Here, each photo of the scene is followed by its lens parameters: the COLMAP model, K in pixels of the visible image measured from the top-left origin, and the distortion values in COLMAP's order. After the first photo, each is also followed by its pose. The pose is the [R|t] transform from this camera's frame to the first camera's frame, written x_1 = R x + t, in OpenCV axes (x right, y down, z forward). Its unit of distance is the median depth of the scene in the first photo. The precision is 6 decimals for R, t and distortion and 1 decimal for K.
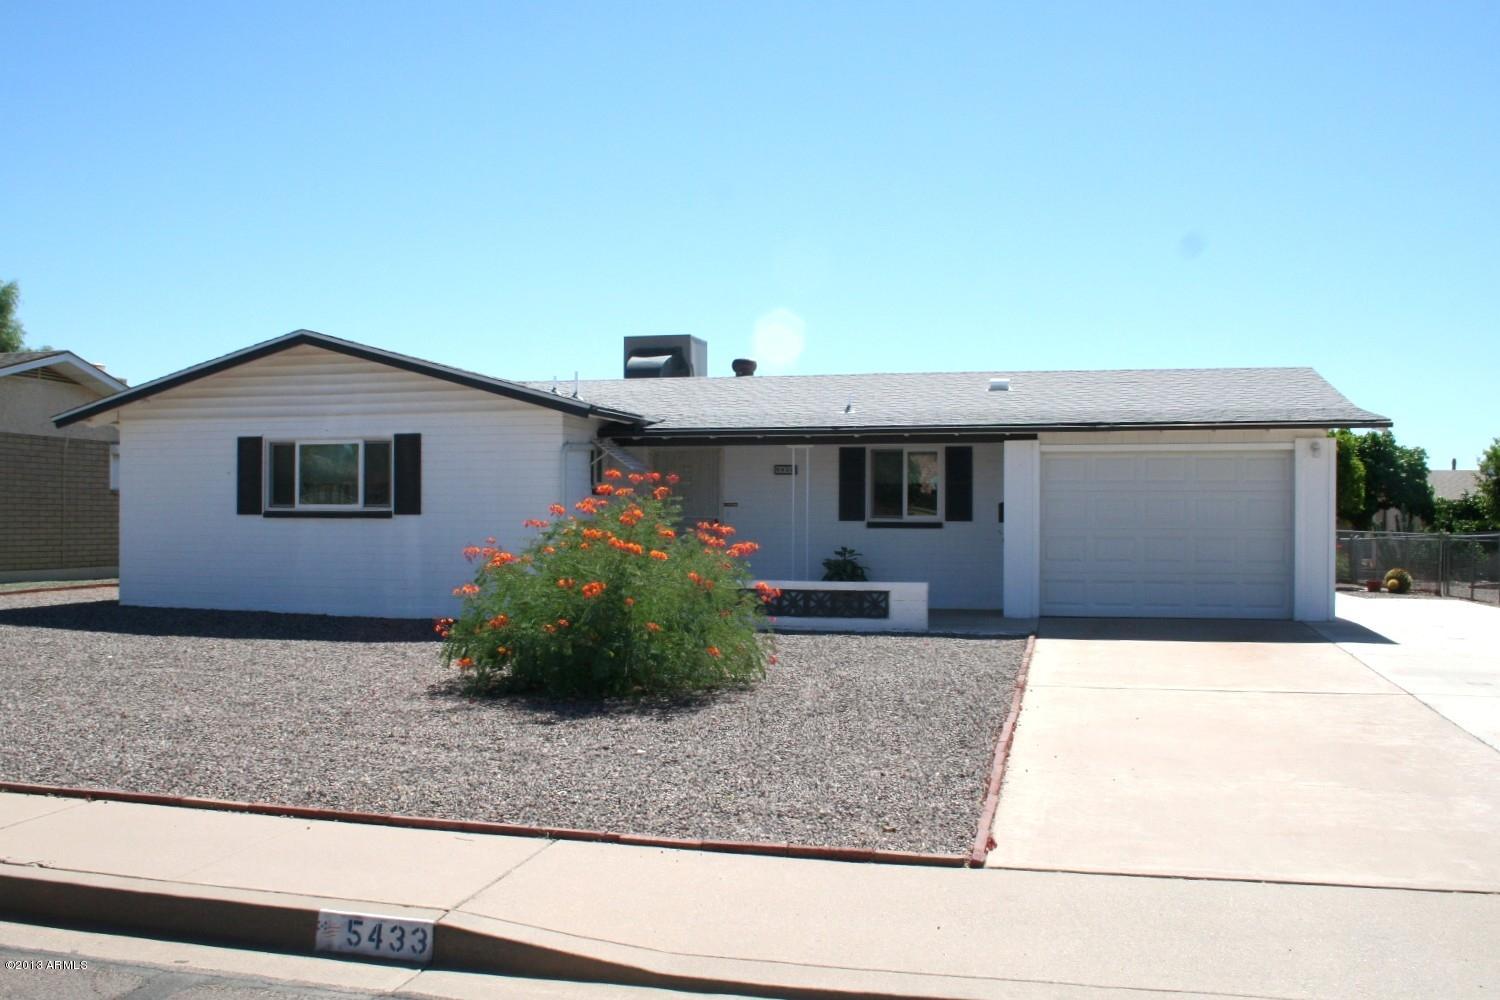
lens RADIAL K [[1388.2, 0, 746.8], [0, 1388.2, 505.7], [0, 0, 1]] dist [-0.094253, 0.000000]
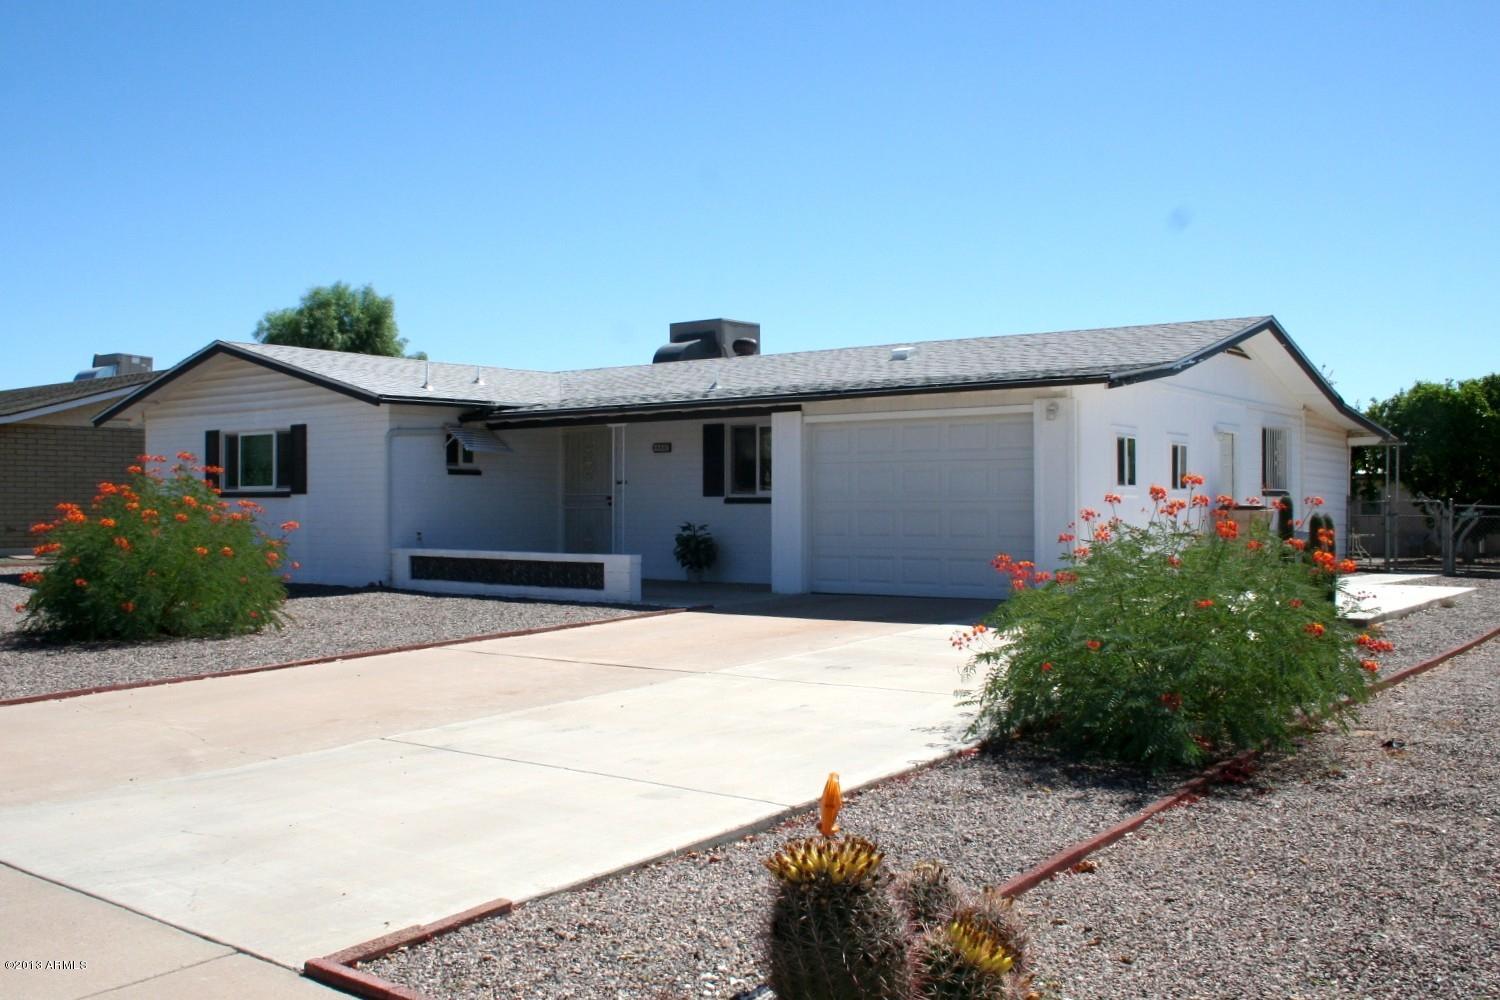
lens RADIAL K [[1388.2, 0, 748.6], [0, 1388.2, 498.3], [0, 0, 1]] dist [-0.094253, 0.000000]
pose [[0.921148, -0.008626, -0.389116, 0.545199], [0.011353, 0.999924, 0.004710, 0.008669], [0.389046, -0.008756, 0.921177, 0.082284]]
